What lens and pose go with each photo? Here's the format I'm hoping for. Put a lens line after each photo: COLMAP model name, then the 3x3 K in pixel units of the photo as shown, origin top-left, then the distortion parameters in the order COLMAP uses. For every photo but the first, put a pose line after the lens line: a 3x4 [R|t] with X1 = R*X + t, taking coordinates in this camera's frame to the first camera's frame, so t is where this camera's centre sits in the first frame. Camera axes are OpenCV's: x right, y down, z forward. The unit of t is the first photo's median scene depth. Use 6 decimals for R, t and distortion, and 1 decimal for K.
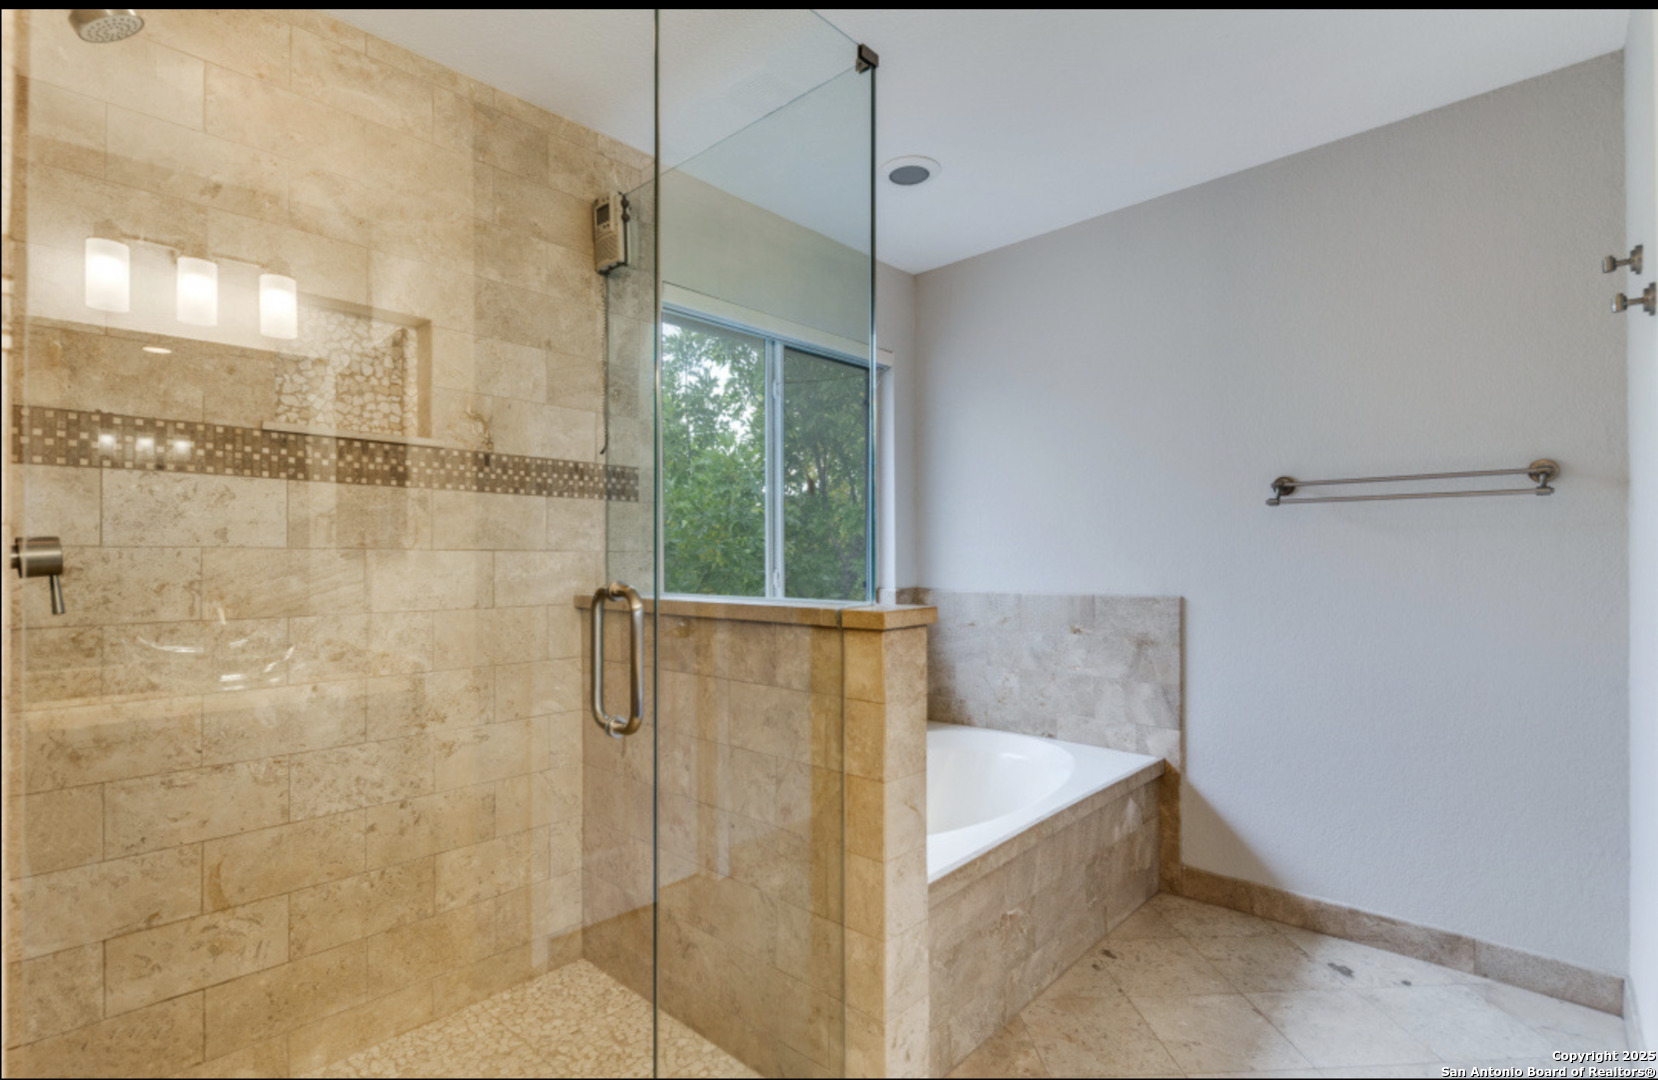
lens RADIAL K [[778.4, 0, 829.9], [0, 778.4, 540.6], [0, 0, 1]] dist [-0.014196, -0.001731]
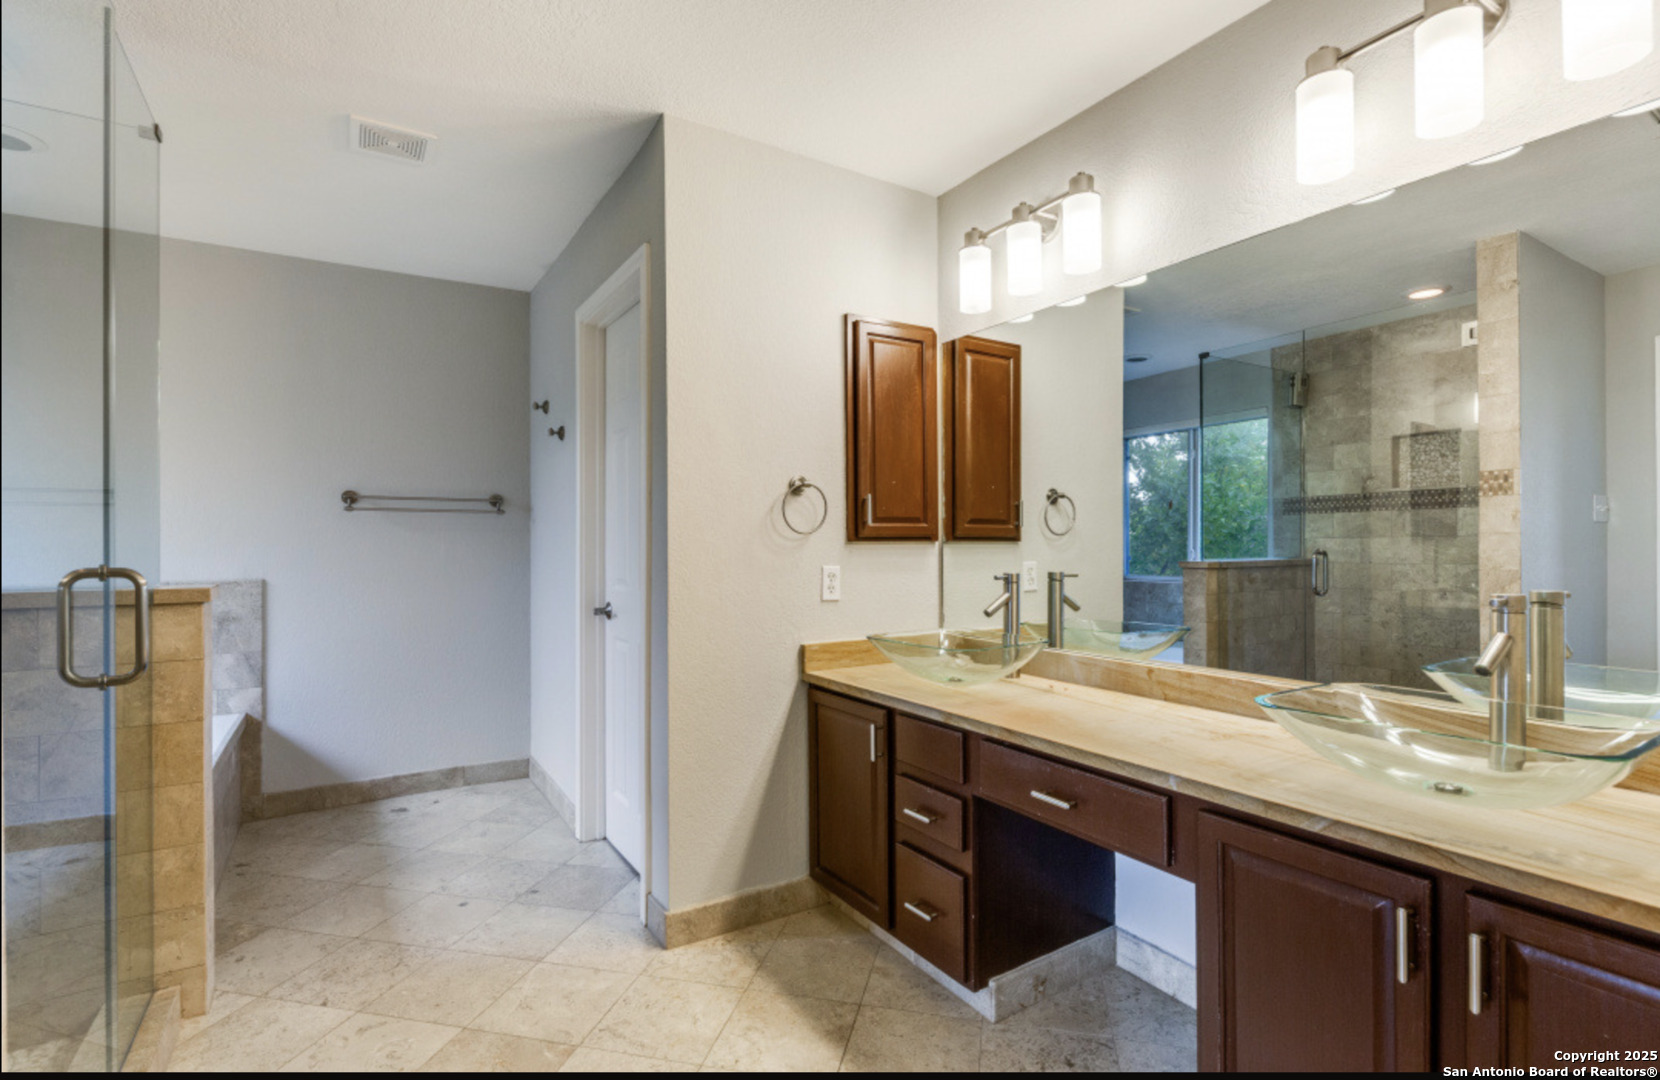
lens RADIAL K [[779.3, 0, 829.6], [0, 779.3, 542.4], [0, 0, 1]] dist [-0.014196, -0.001731]
pose [[0.251789, 0.005500, 0.967767, -0.604732], [-0.017261, 0.999850, -0.001191, -0.001539], [-0.967628, -0.016405, 0.251846, -0.221610]]
